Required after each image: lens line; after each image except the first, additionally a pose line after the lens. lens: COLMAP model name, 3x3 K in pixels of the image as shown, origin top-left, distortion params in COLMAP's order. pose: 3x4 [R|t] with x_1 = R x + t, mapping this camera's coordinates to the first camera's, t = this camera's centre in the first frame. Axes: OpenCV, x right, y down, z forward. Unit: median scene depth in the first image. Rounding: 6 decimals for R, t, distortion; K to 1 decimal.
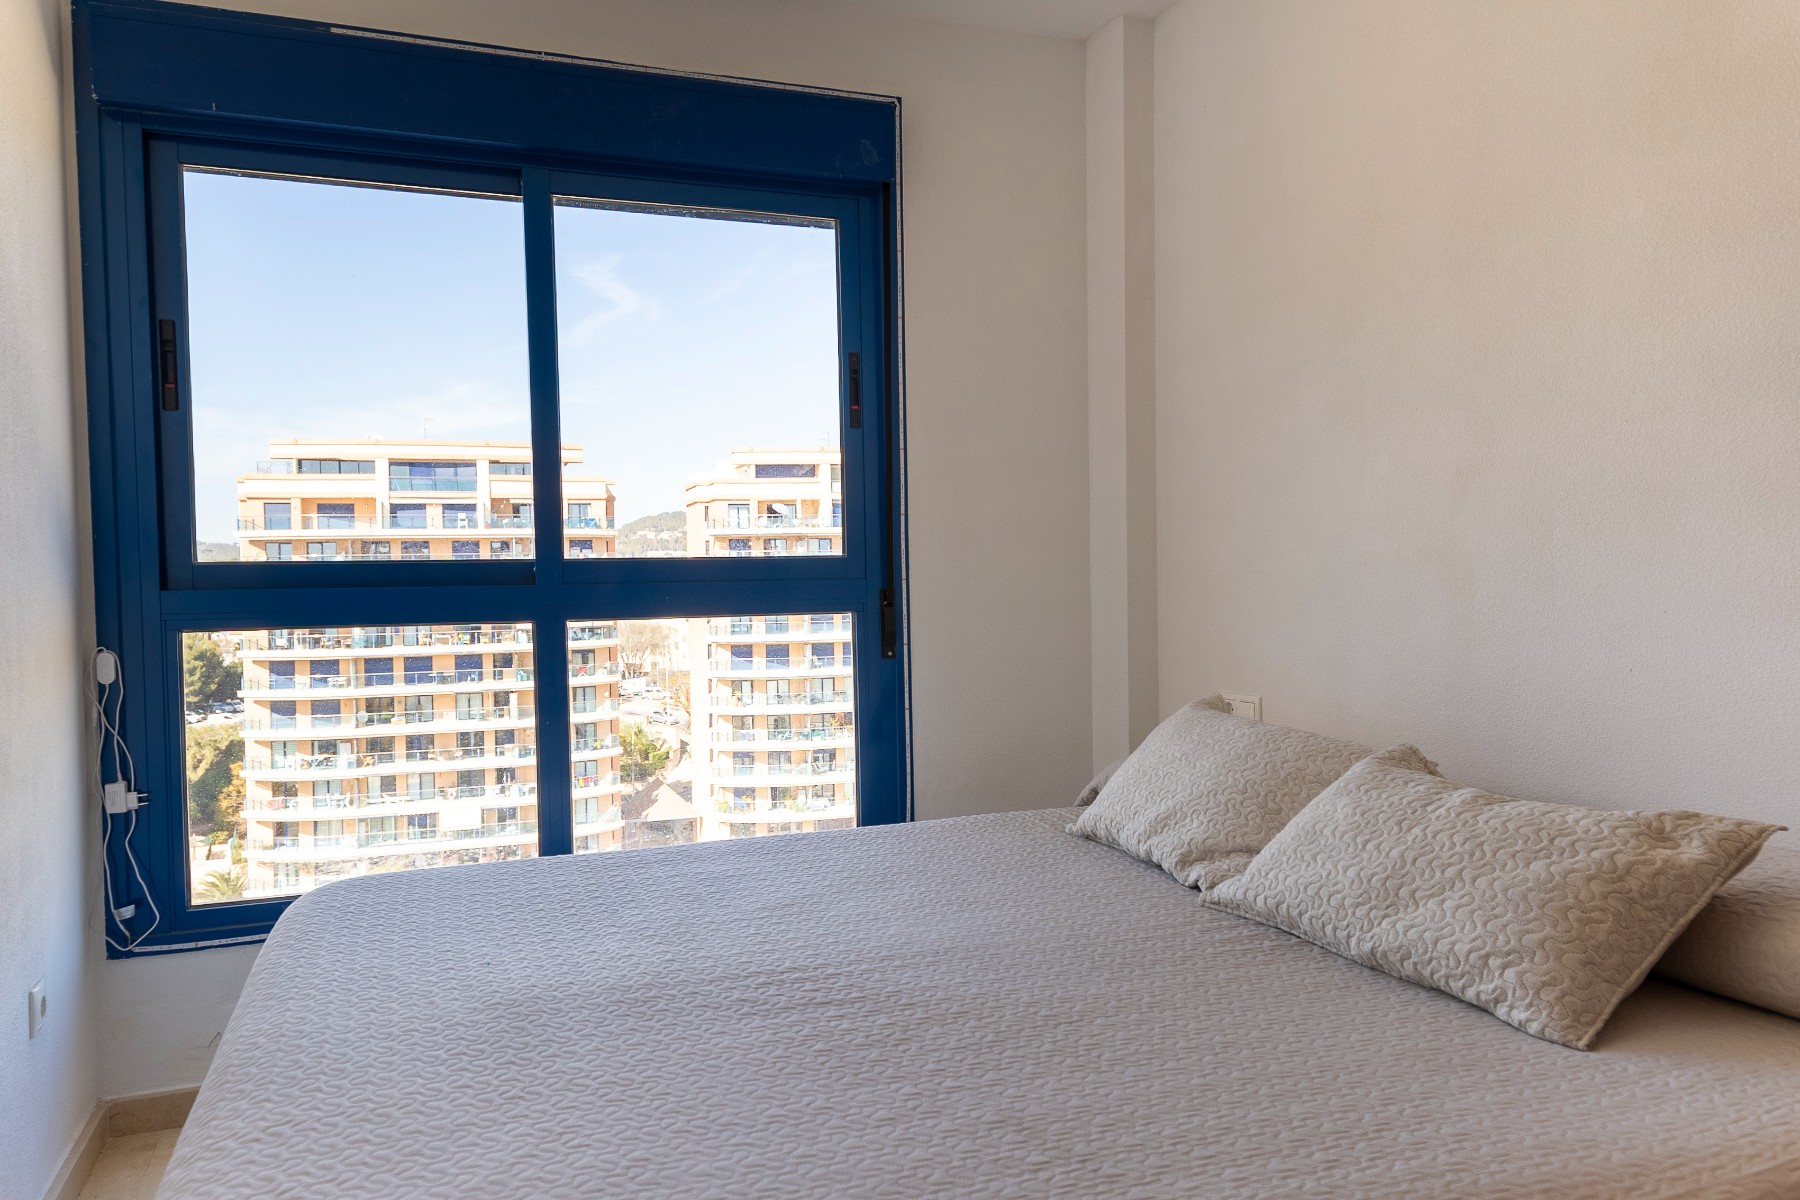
lens RADIAL K [[1323.2, 0, 906.1], [0, 1323.2, 600.7], [0, 0, 1]] dist [0.080629, -0.060229]
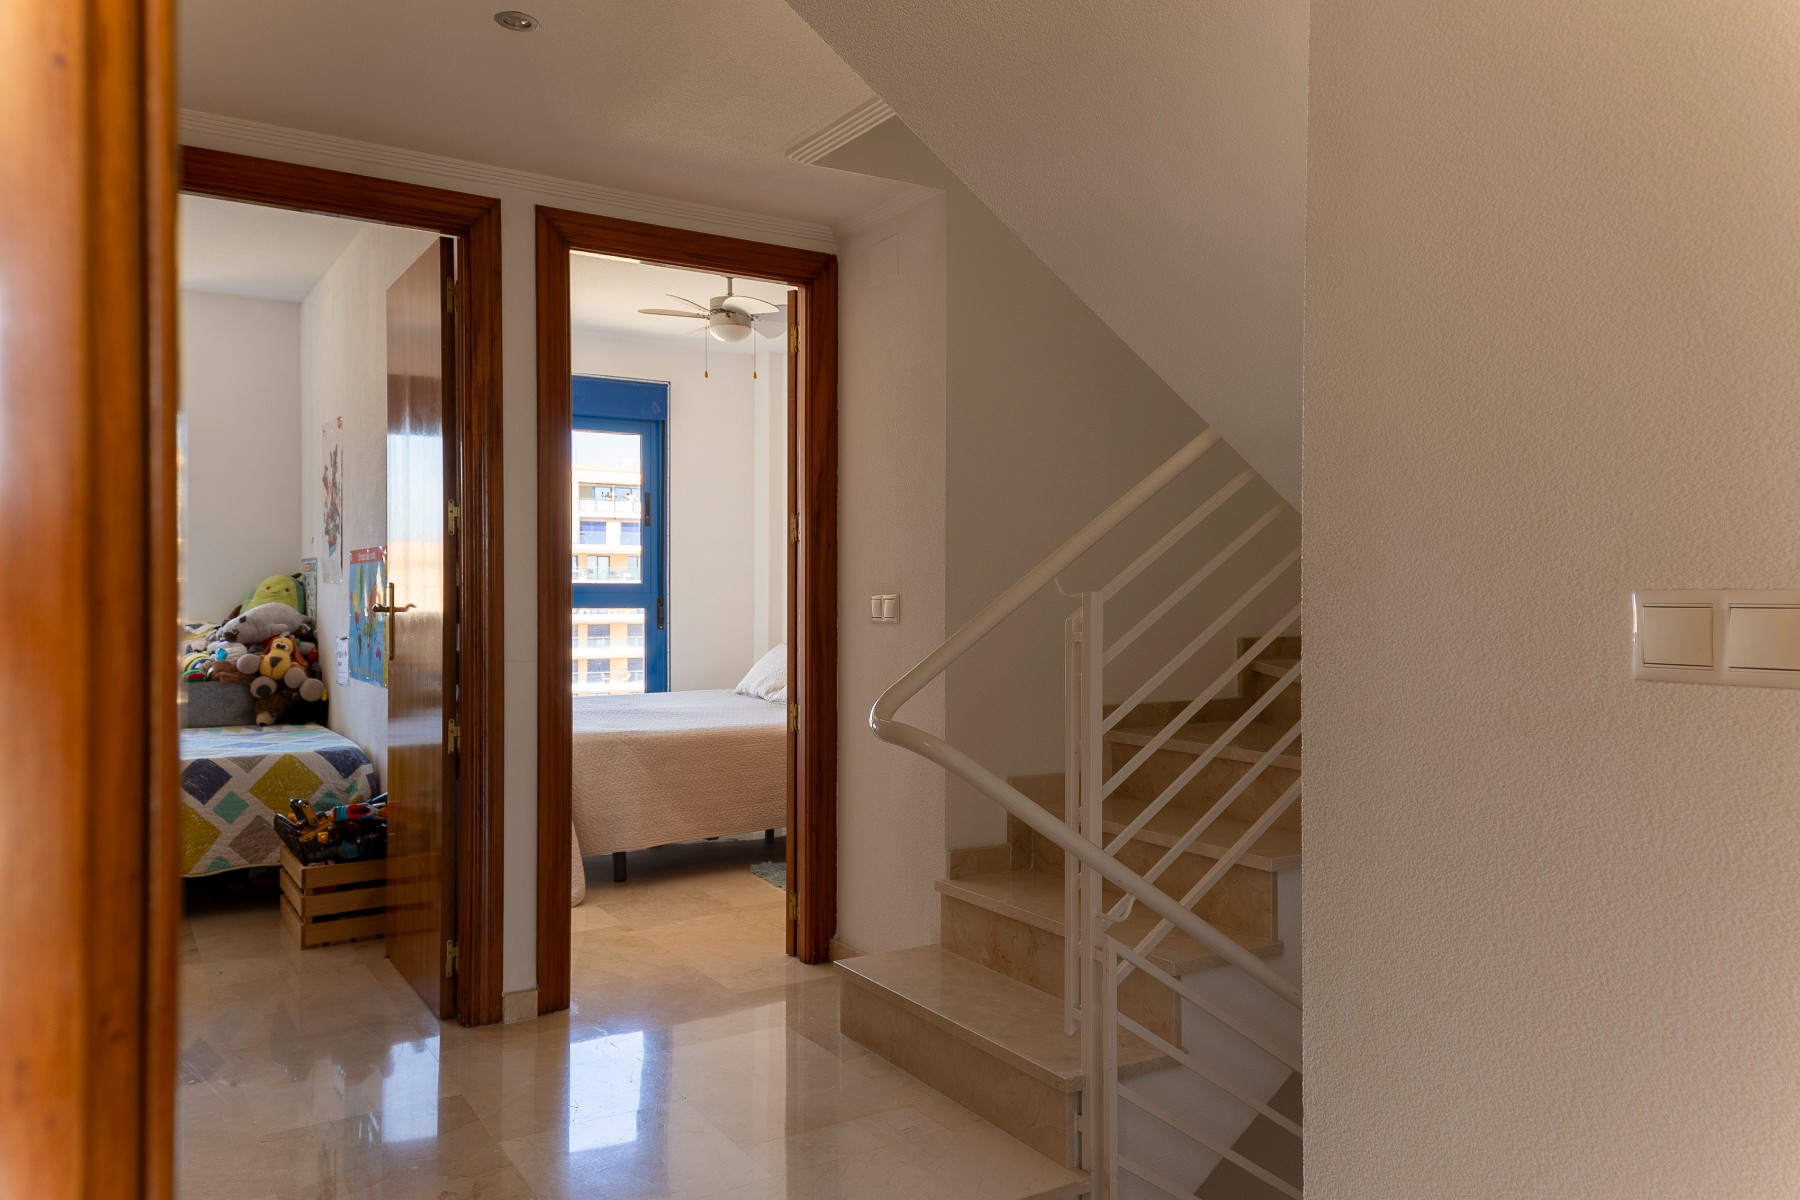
lens RADIAL K [[1323.2, 0, 906.1], [0, 1323.2, 600.7], [0, 0, 1]] dist [0.080629, -0.060229]
pose [[0.982697, 0.018278, 0.184314, -0.021284], [-0.015209, 0.999721, -0.018054, 0.032063], [-0.184593, 0.014938, 0.982702, -1.402826]]
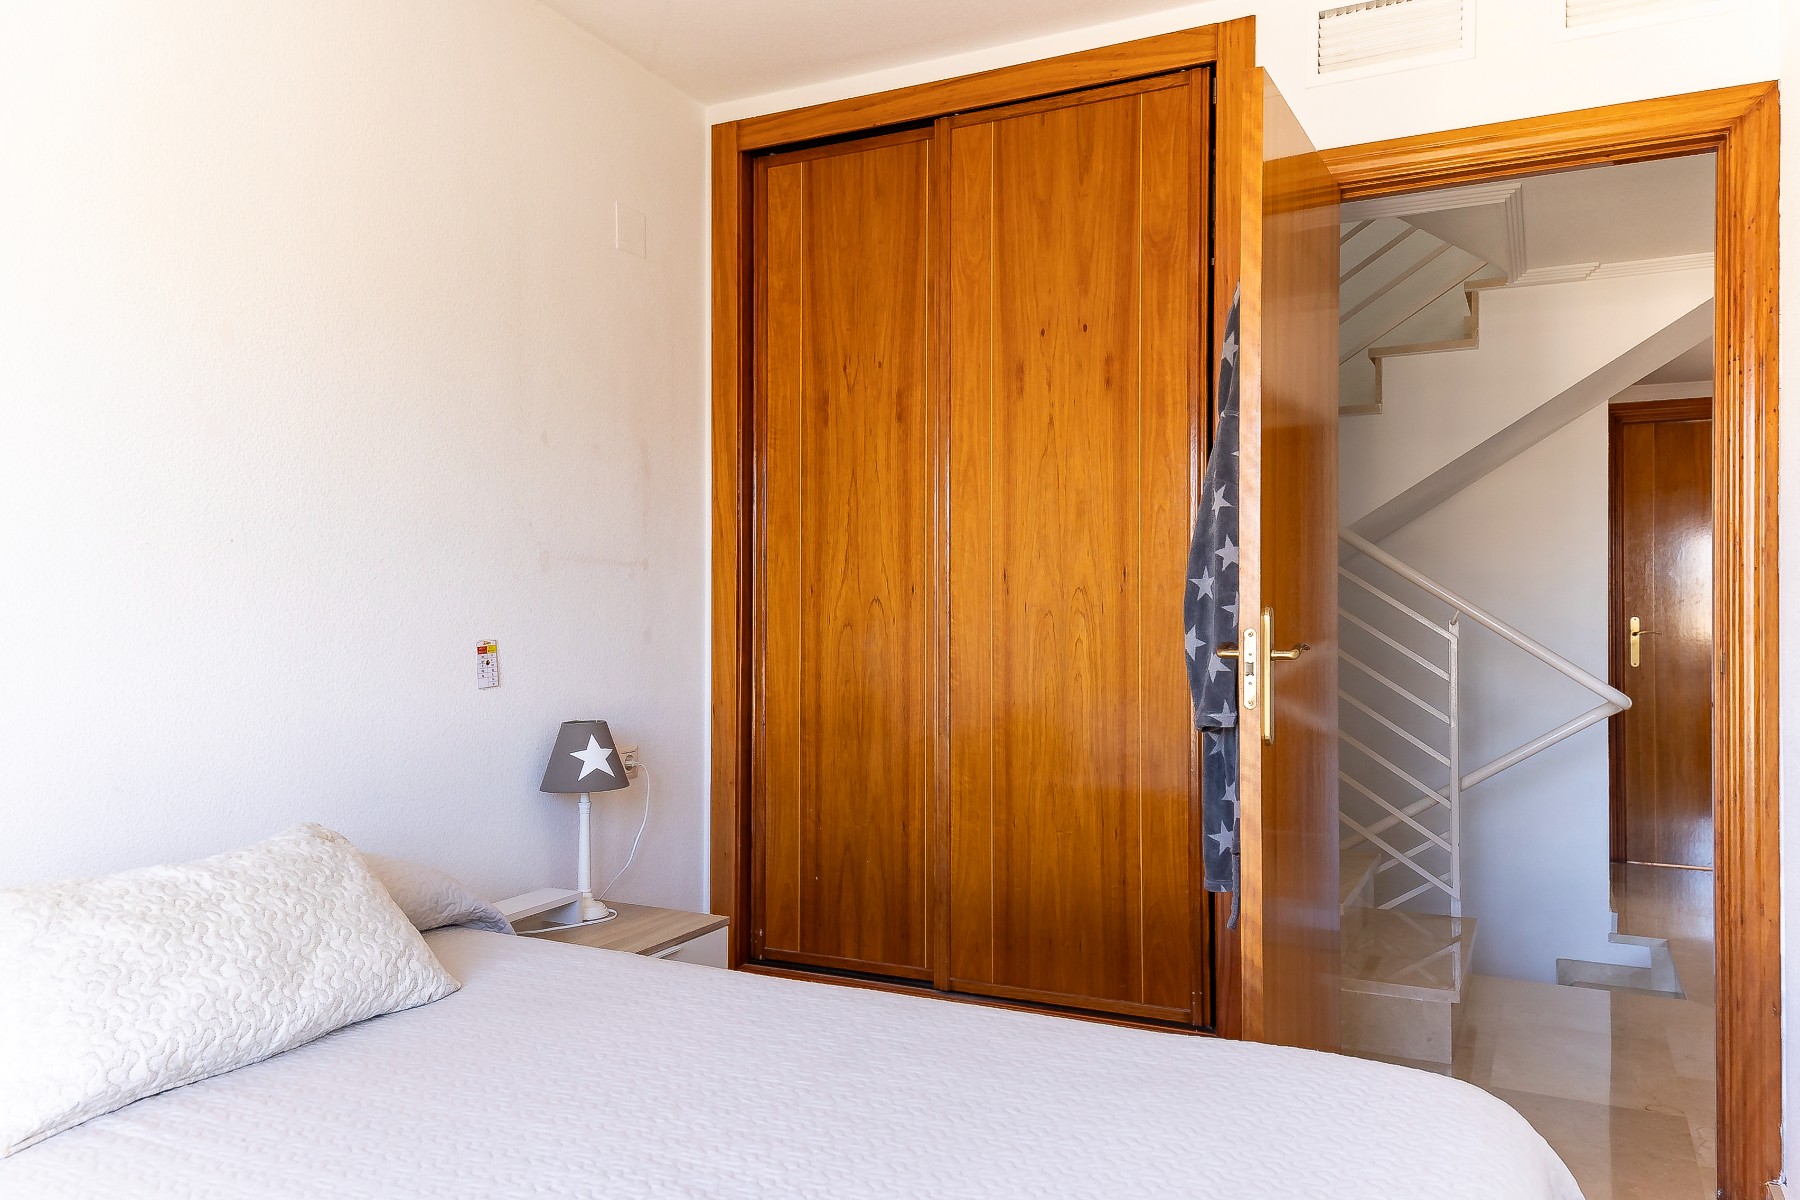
lens RADIAL K [[1323.2, 0, 906.1], [0, 1323.2, 600.7], [0, 0, 1]] dist [0.080629, -0.060229]
pose [[-0.670591, 0.020473, 0.741545, -0.374421], [0.024890, 0.999677, -0.005090, -0.015079], [-0.741410, 0.015044, -0.670884, 0.747080]]
